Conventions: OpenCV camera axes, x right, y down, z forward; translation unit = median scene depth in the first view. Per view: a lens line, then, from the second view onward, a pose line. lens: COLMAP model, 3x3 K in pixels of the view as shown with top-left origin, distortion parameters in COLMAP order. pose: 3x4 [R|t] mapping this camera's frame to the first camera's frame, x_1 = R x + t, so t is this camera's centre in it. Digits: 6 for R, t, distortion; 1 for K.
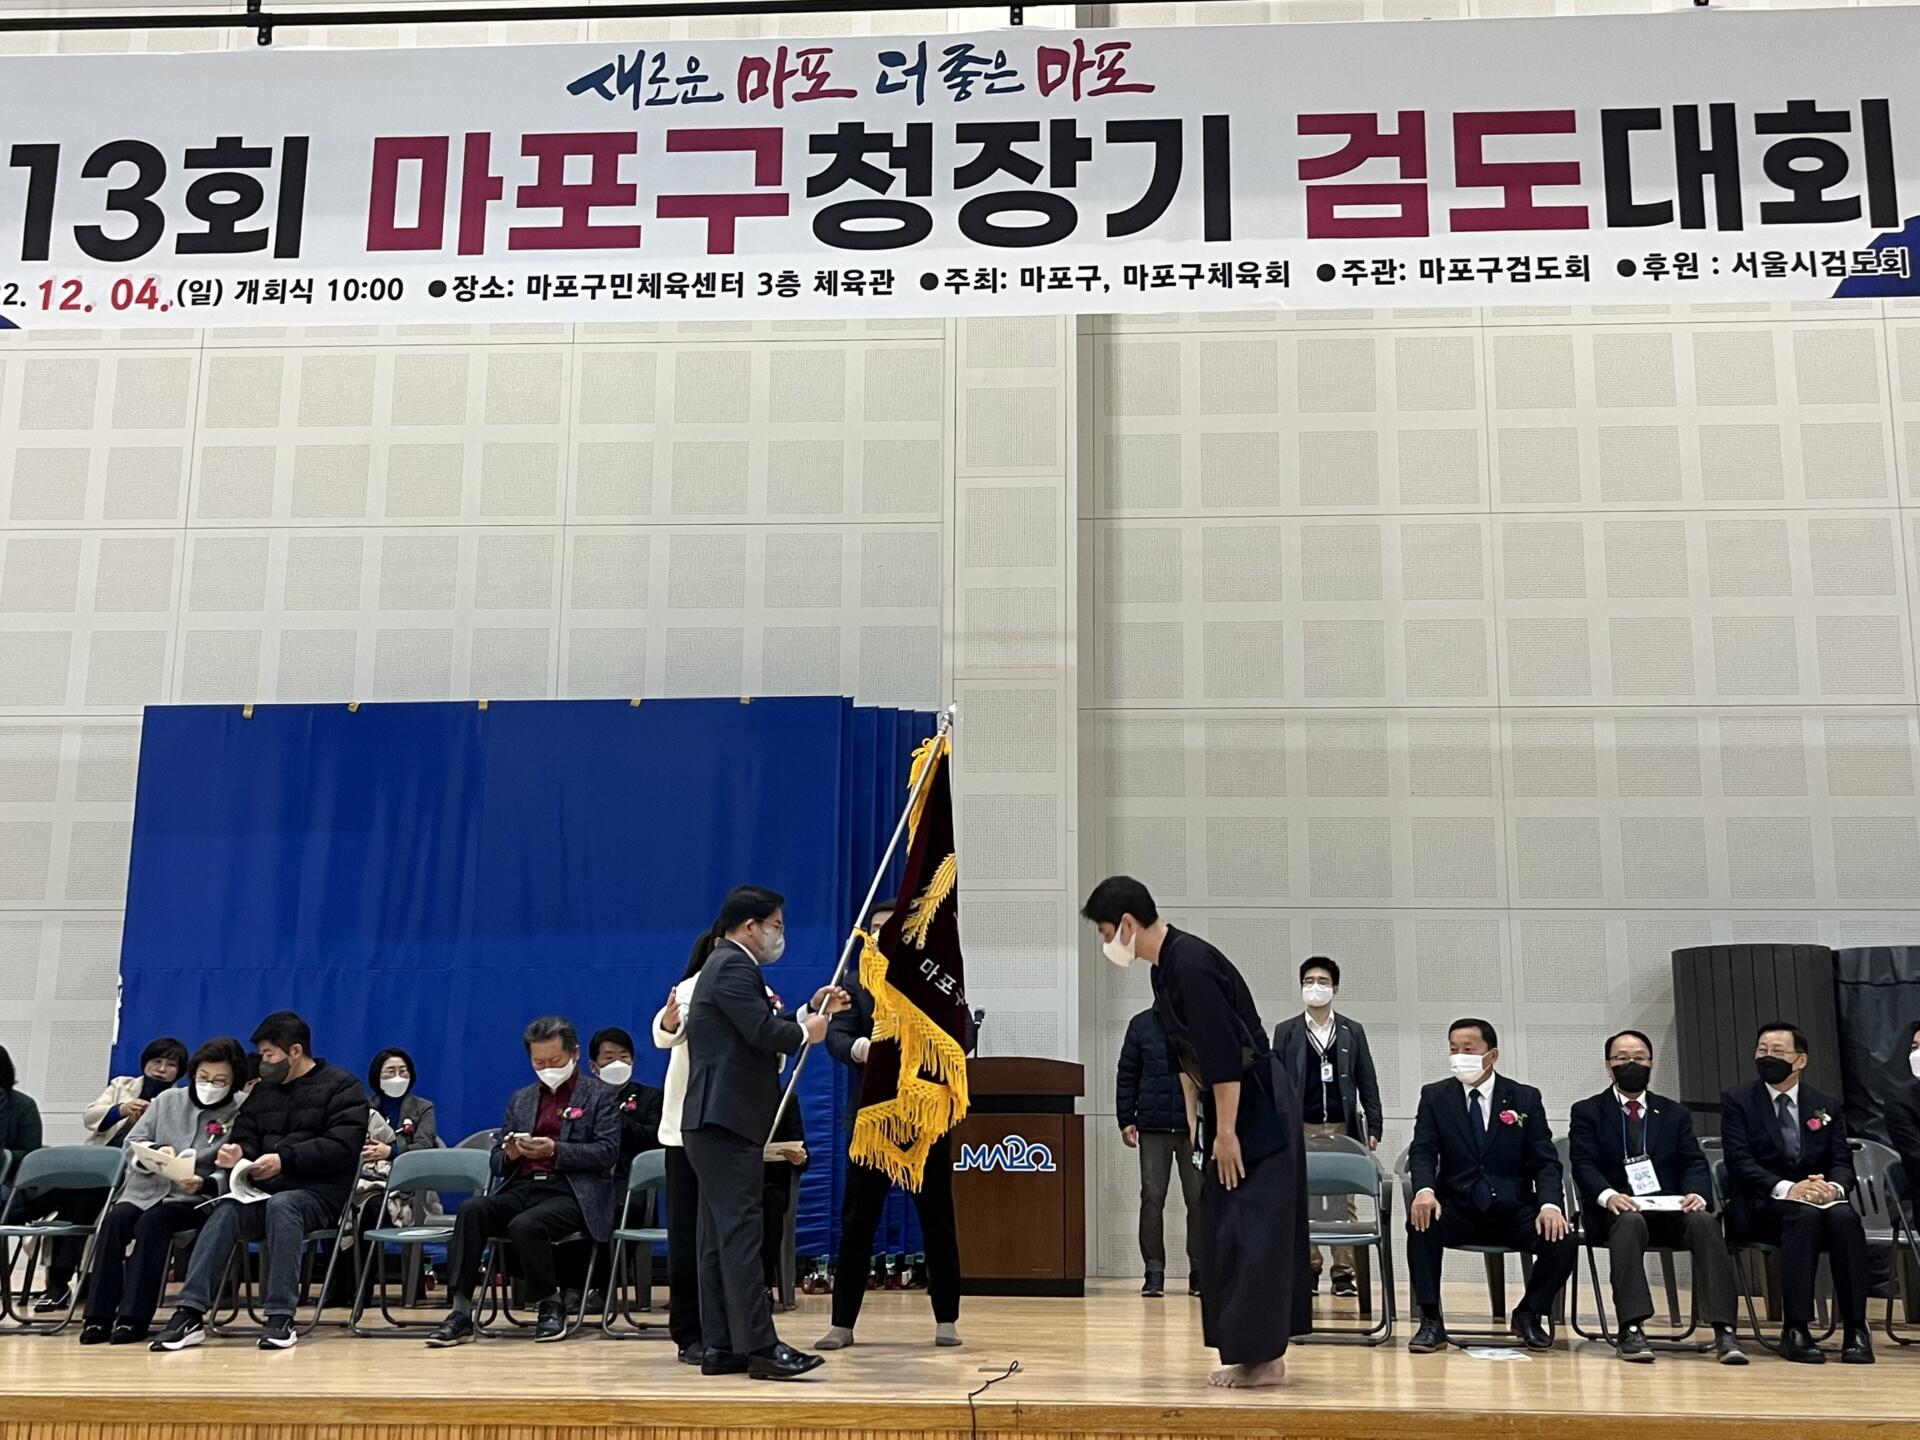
lens RADIAL K [[2023.6, 0, 973.1], [0, 2023.6, 718.3], [0, 0, 1]] dist [0.038516, -0.022443]
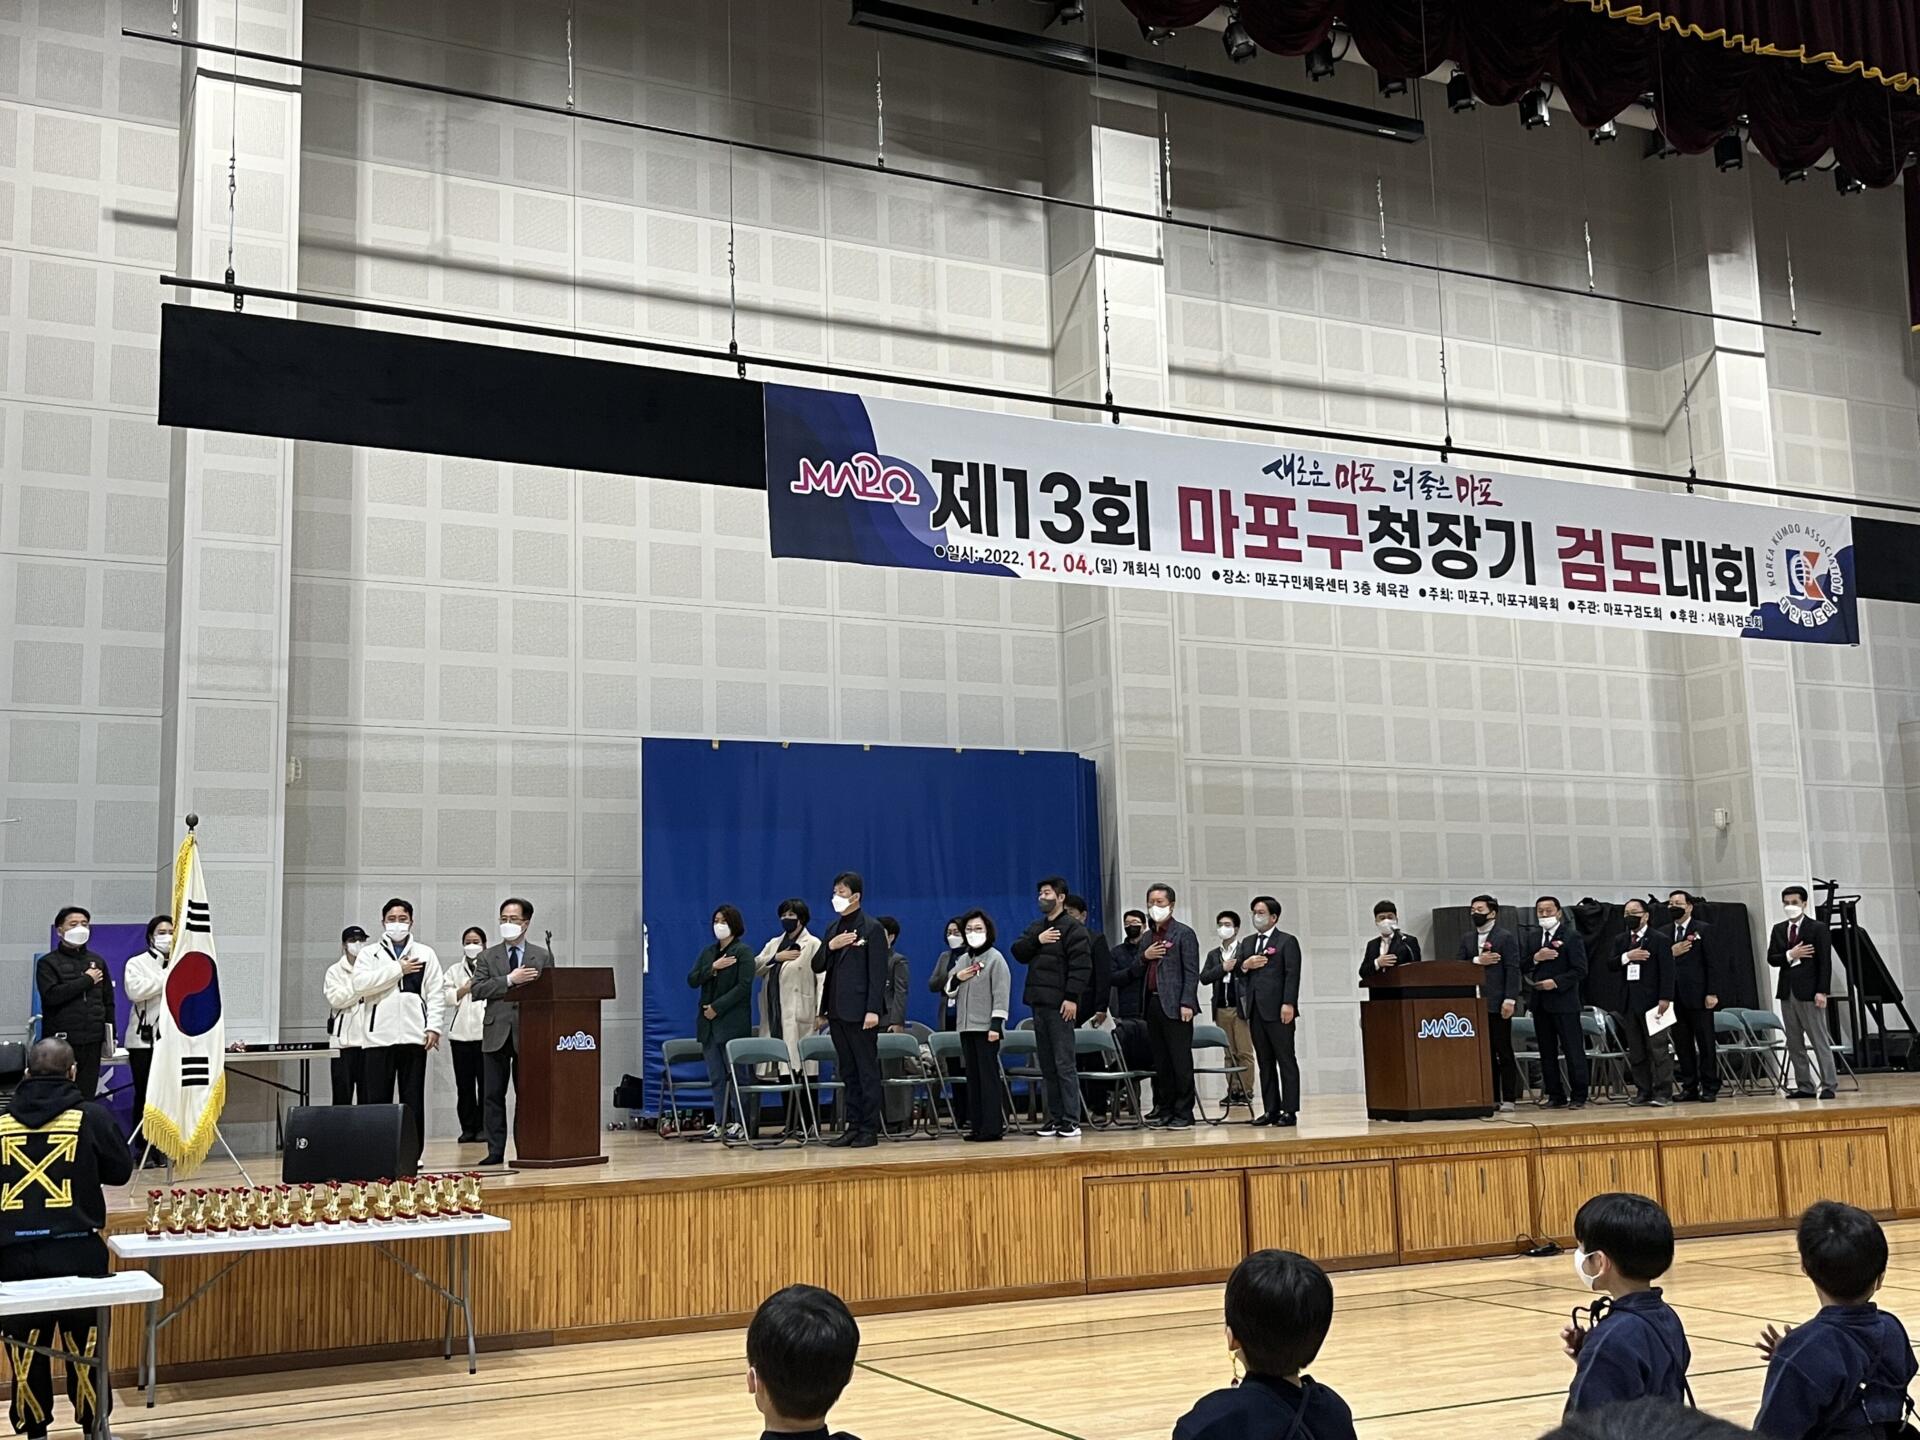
lens RADIAL K [[2027.5, 0, 960.4], [0, 2027.5, 709.3], [0, 0, 1]] dist [0.188725, -0.694029]
pose [[0.863329, 0.047747, 0.502377, -1.415689], [-0.070102, 0.997209, 0.025693, -0.118404], [-0.499748, -0.057399, 0.864267, -0.528881]]
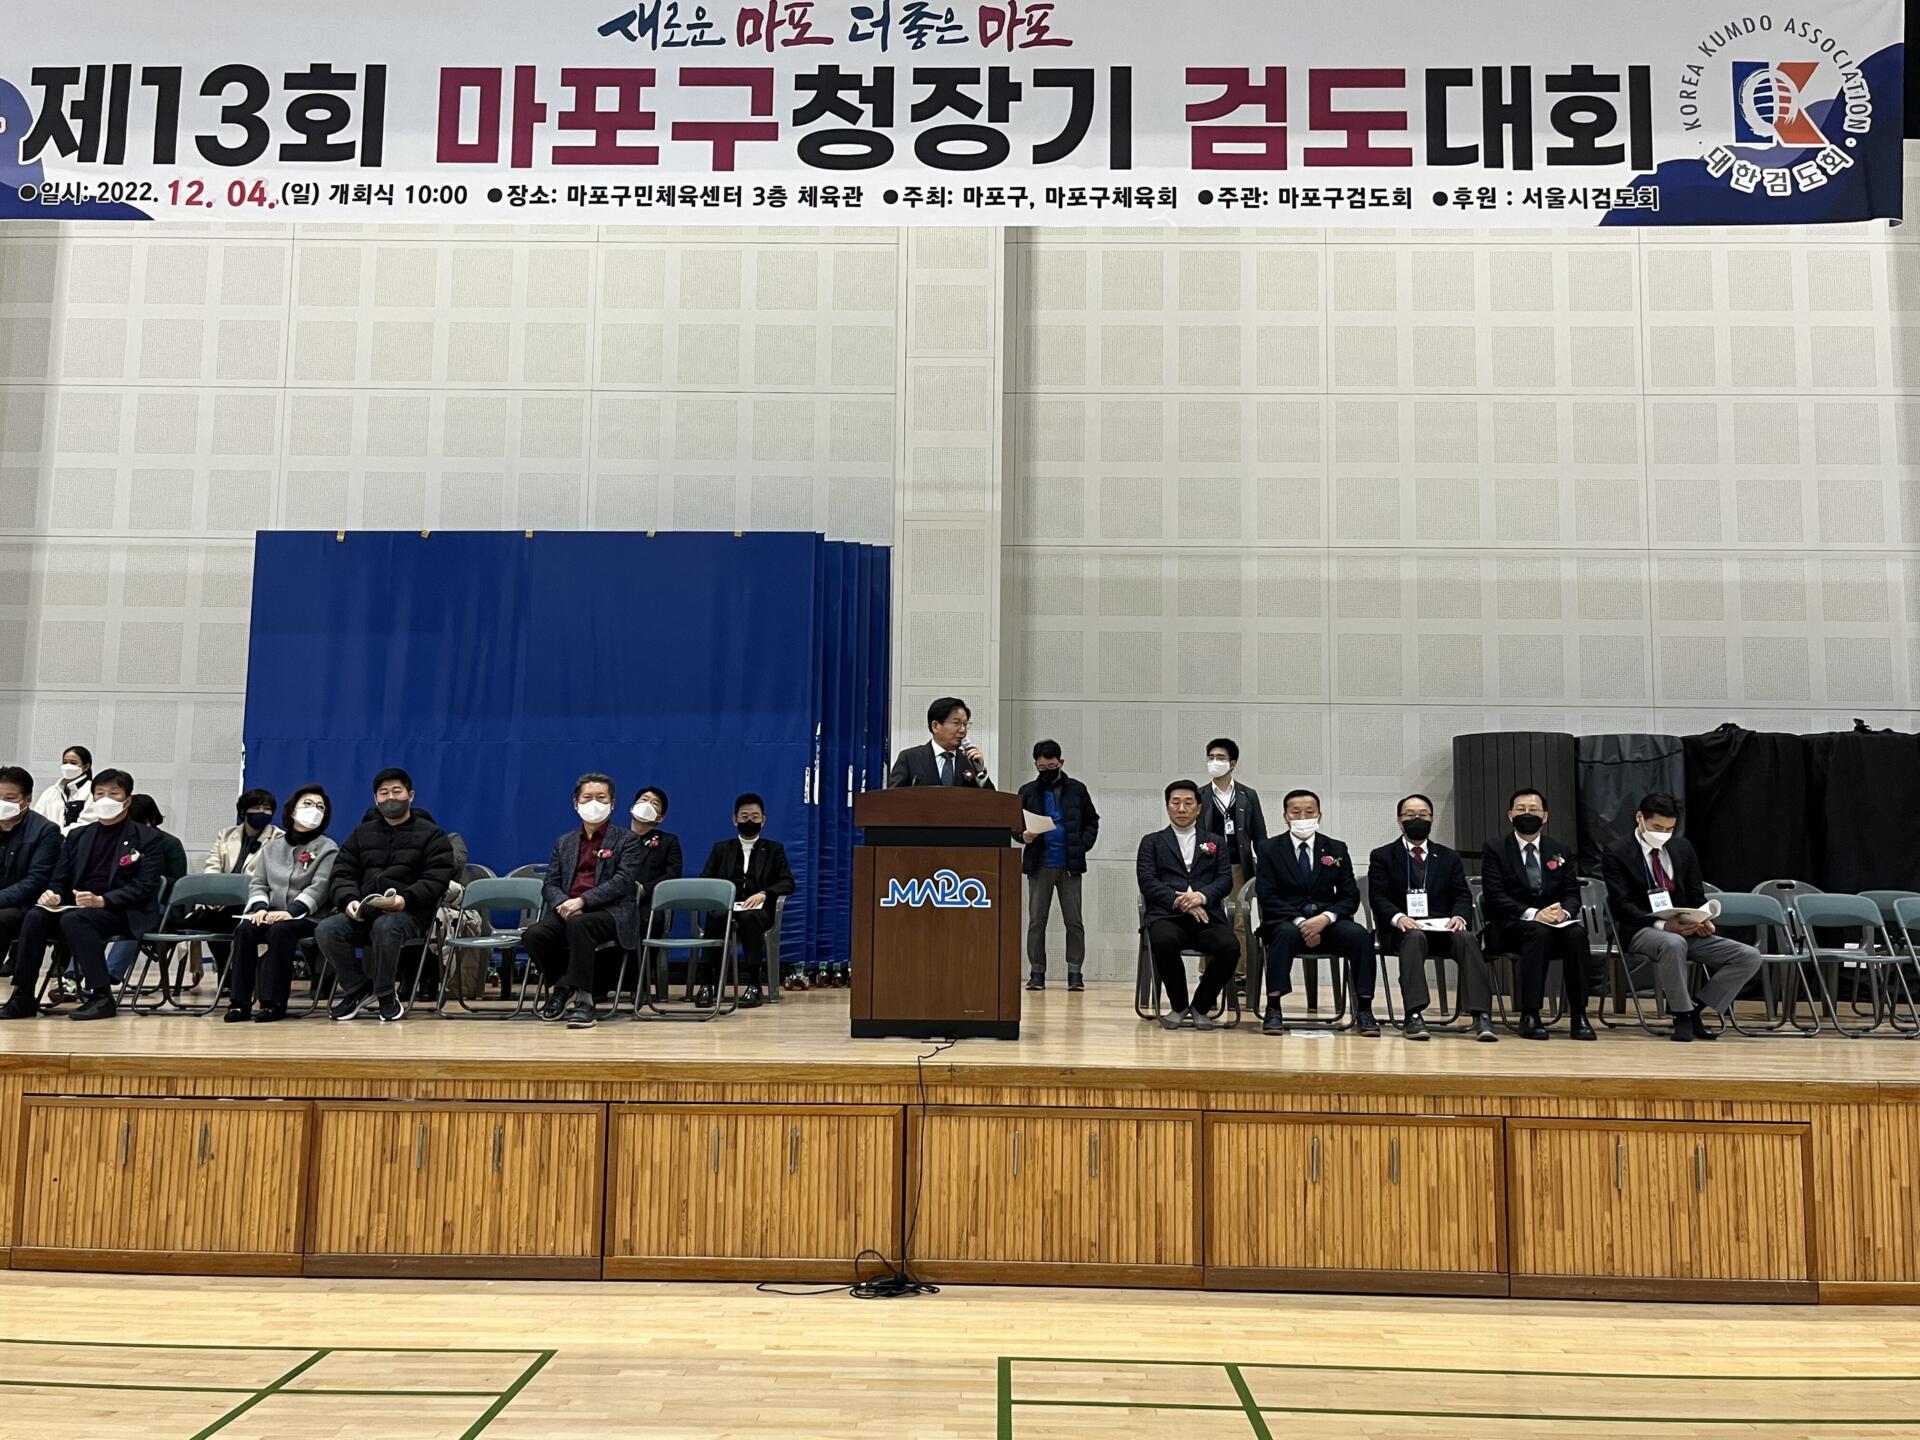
lens RADIAL K [[1606.3, 0, 966.4], [0, 1606.3, 699.1], [0, 0, 1]] dist [0.026685, 0.004228]
pose [[0.999333, 0.010441, 0.034988, -0.006364], [-0.013523, 0.995935, 0.089056, 0.004027], [-0.033916, -0.089470, 0.995412, -0.020624]]
